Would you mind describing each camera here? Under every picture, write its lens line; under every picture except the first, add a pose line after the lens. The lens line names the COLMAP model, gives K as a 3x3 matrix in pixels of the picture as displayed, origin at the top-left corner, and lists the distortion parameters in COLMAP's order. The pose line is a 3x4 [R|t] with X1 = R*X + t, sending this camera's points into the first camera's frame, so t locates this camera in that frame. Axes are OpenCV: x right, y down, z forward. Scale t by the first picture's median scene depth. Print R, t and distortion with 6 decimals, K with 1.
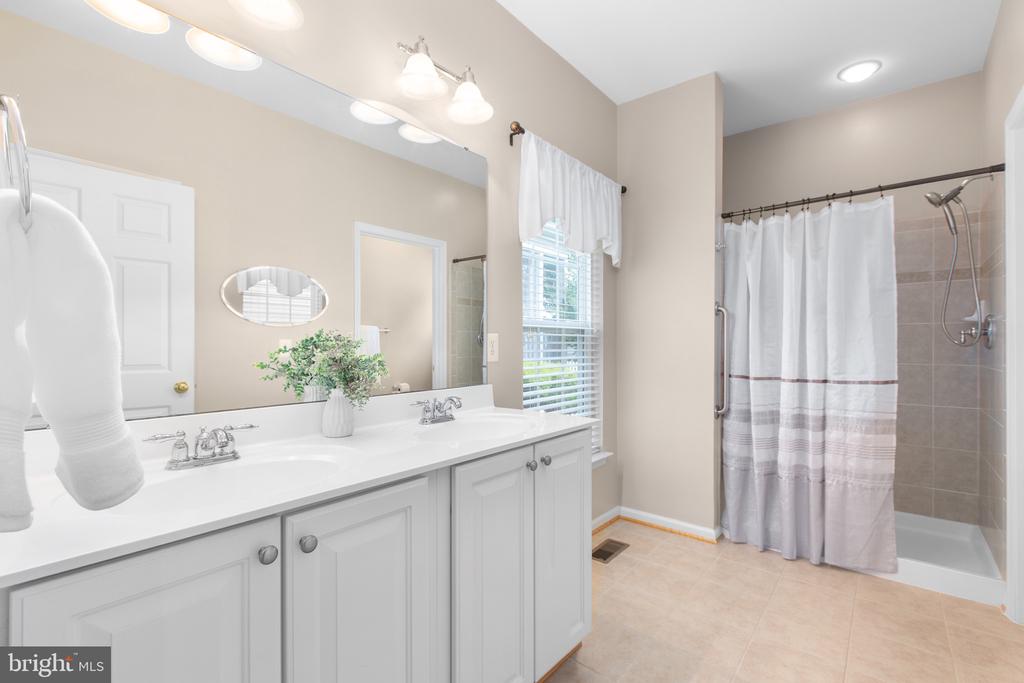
lens RADIAL K [[454.9, 0, 515.0], [0, 454.9, 344.4], [0, 0, 1]] dist [-0.002019, 0.001323]
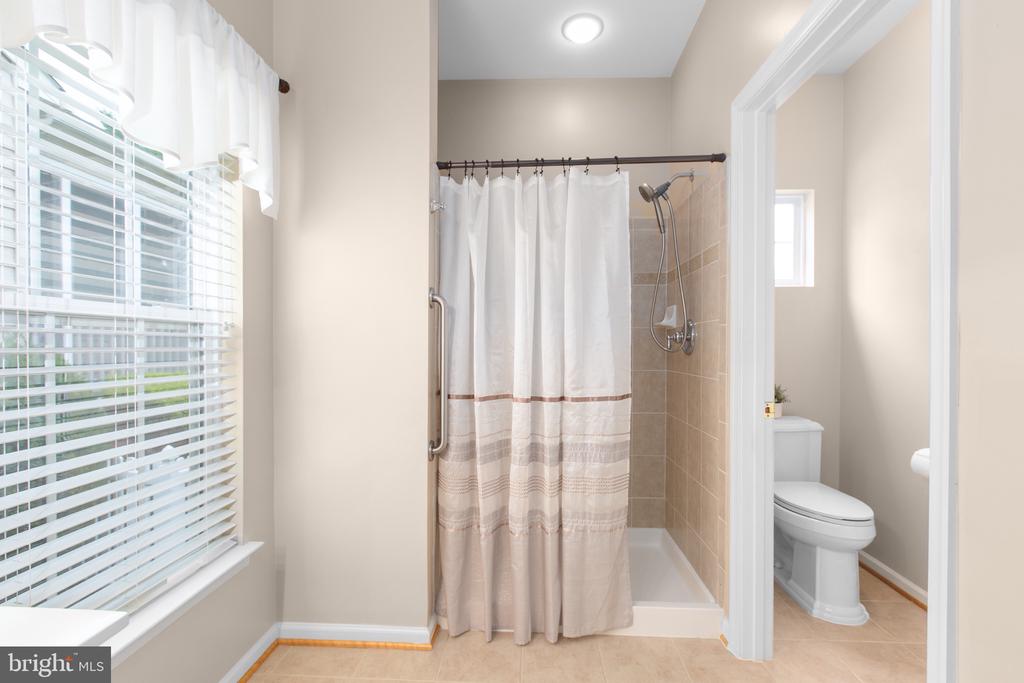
lens RADIAL K [[454.9, 0, 502.8], [0, 454.9, 348.3], [0, 0, 1]] dist [-0.002019, 0.001323]
pose [[0.813628, -0.002437, 0.581381, 0.143590], [-0.001476, 0.999979, 0.006257, -0.008388], [-0.581384, -0.005949, 0.813607, 0.406143]]
